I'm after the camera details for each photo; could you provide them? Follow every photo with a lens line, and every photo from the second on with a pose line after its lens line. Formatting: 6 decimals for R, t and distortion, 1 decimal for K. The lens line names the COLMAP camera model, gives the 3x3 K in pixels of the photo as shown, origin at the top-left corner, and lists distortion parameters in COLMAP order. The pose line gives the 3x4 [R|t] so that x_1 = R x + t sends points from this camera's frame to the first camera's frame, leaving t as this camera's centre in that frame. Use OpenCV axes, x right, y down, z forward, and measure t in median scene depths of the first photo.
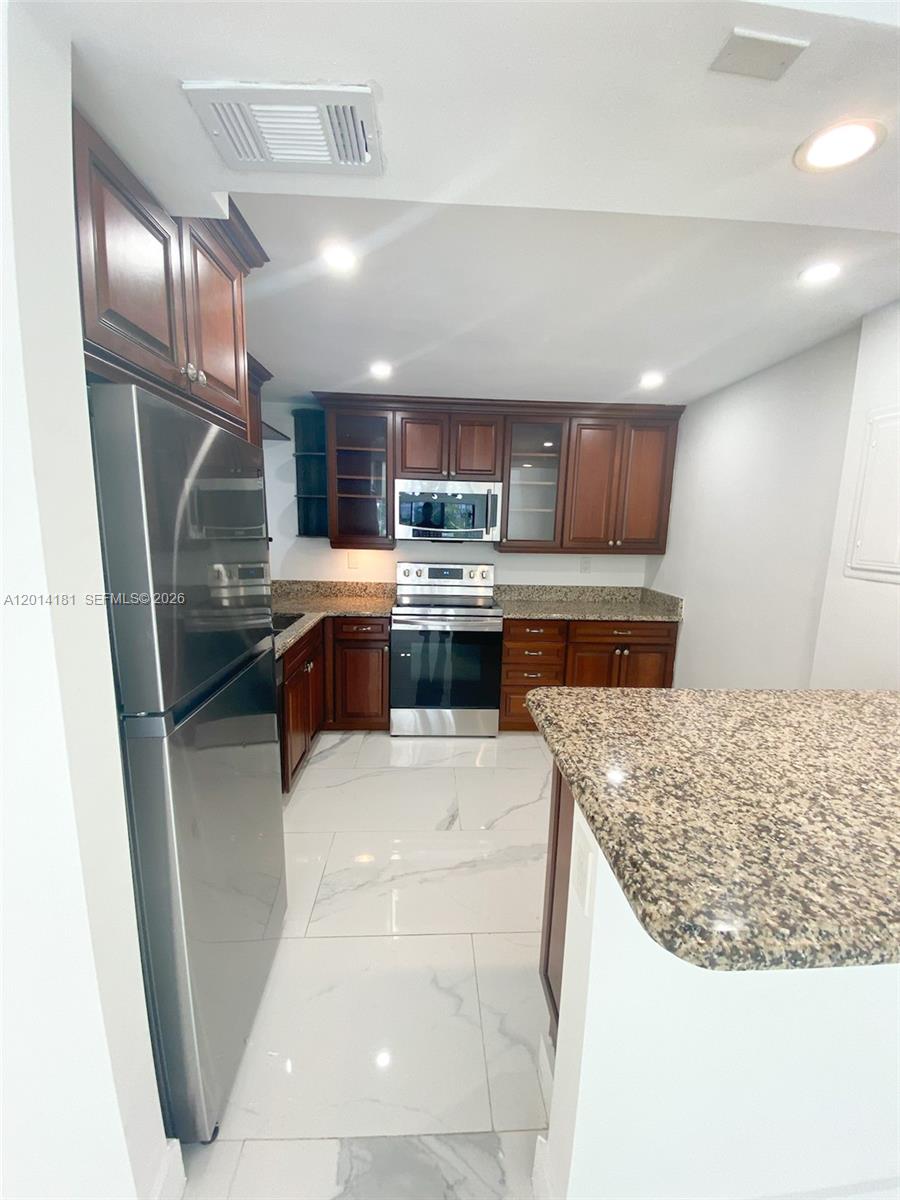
lens RADIAL K [[476.8, 0, 450.0], [0, 476.8, 600.0], [0, 0, 1]] dist [-0.000108, -0.000189]
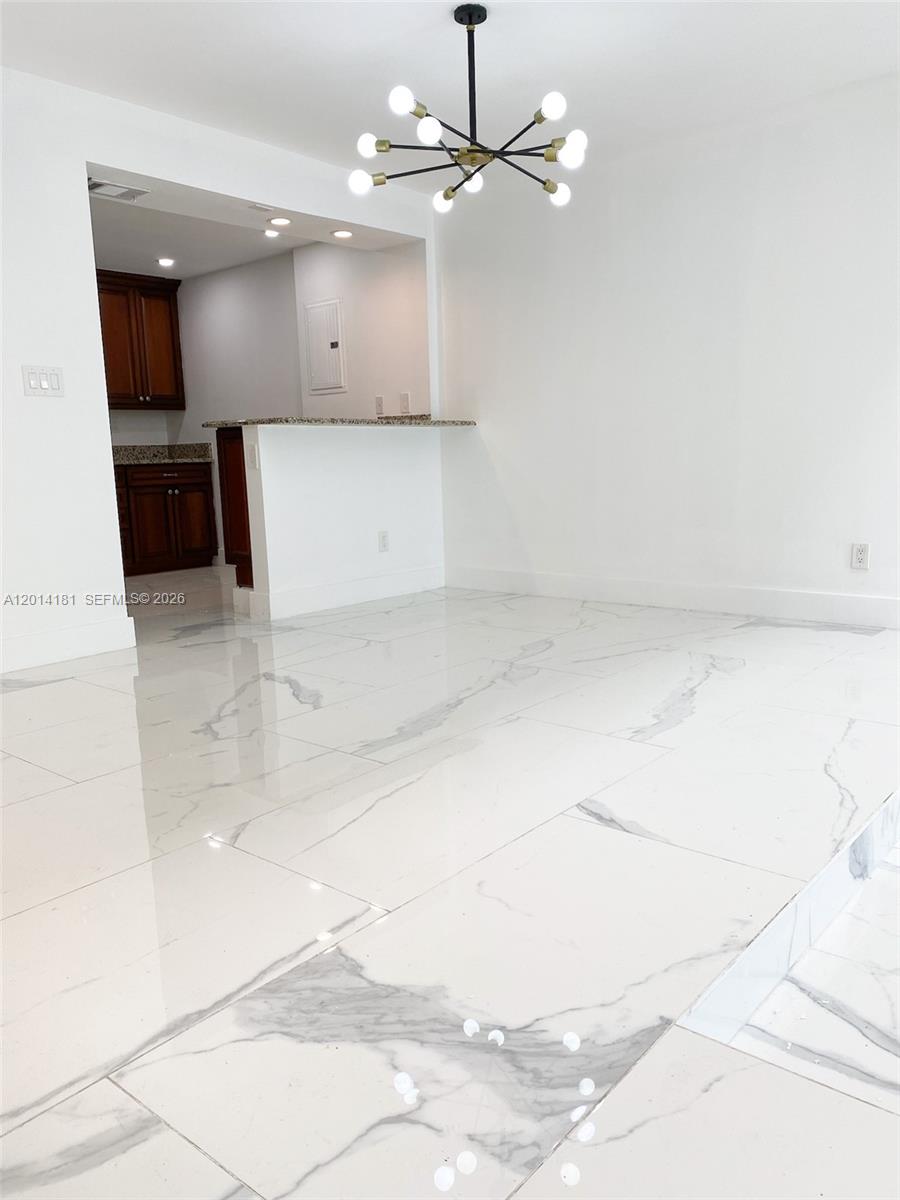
lens RADIAL K [[895.1, 0, 462.2], [0, 895.1, 601.4], [0, 0, 1]] dist [0.027971, -0.007589]
pose [[0.654083, -0.166261, 0.737925, -0.821304], [0.167330, 0.983180, 0.073202, 0.325127], [-0.737683, 0.075596, 0.670902, -0.942938]]
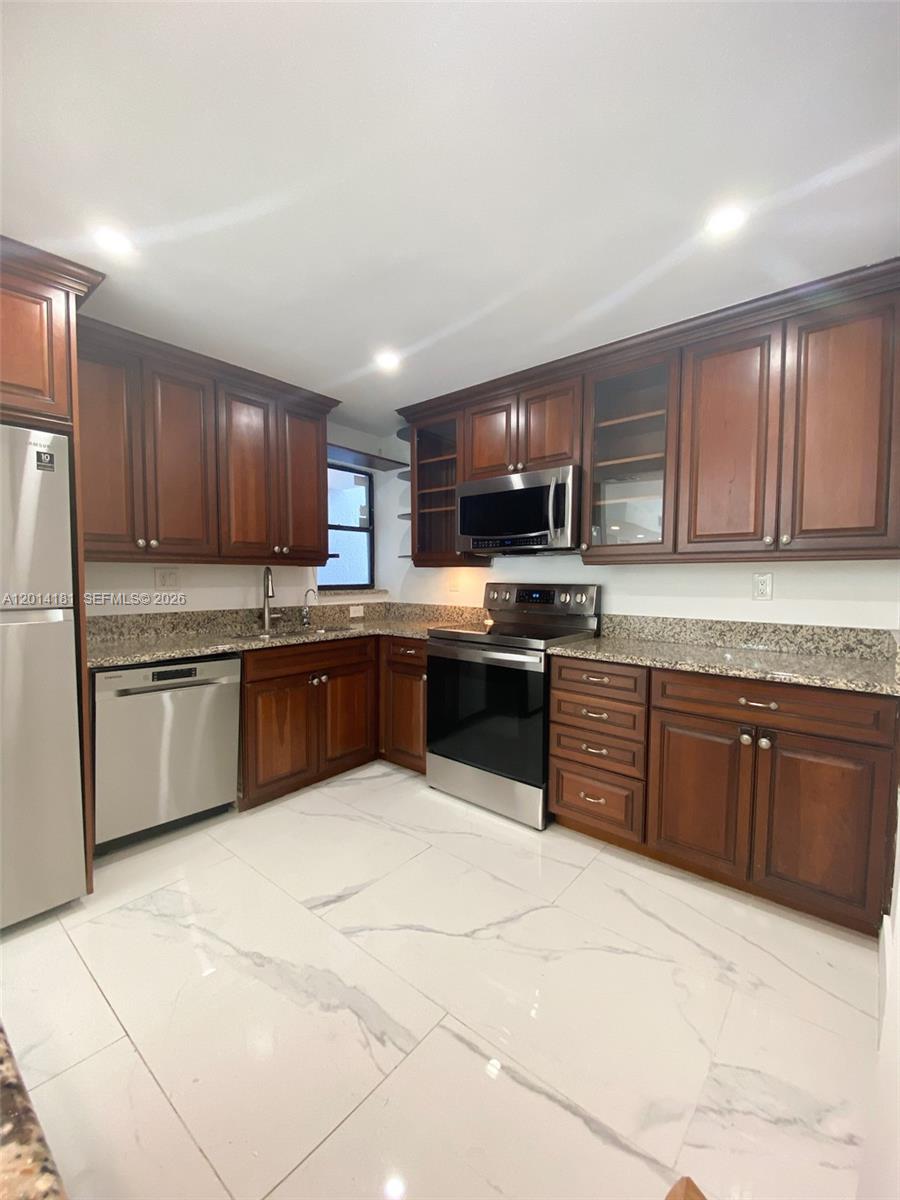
lens RADIAL K [[476.8, 0, 450.0], [0, 476.8, 600.0], [0, 0, 1]] dist [-0.000108, -0.000189]
pose [[0.736329, 0.011341, -0.676529, 0.460712], [-0.093708, 0.991933, -0.085363, 0.032382], [0.670103, 0.126251, 0.731452, 0.380568]]
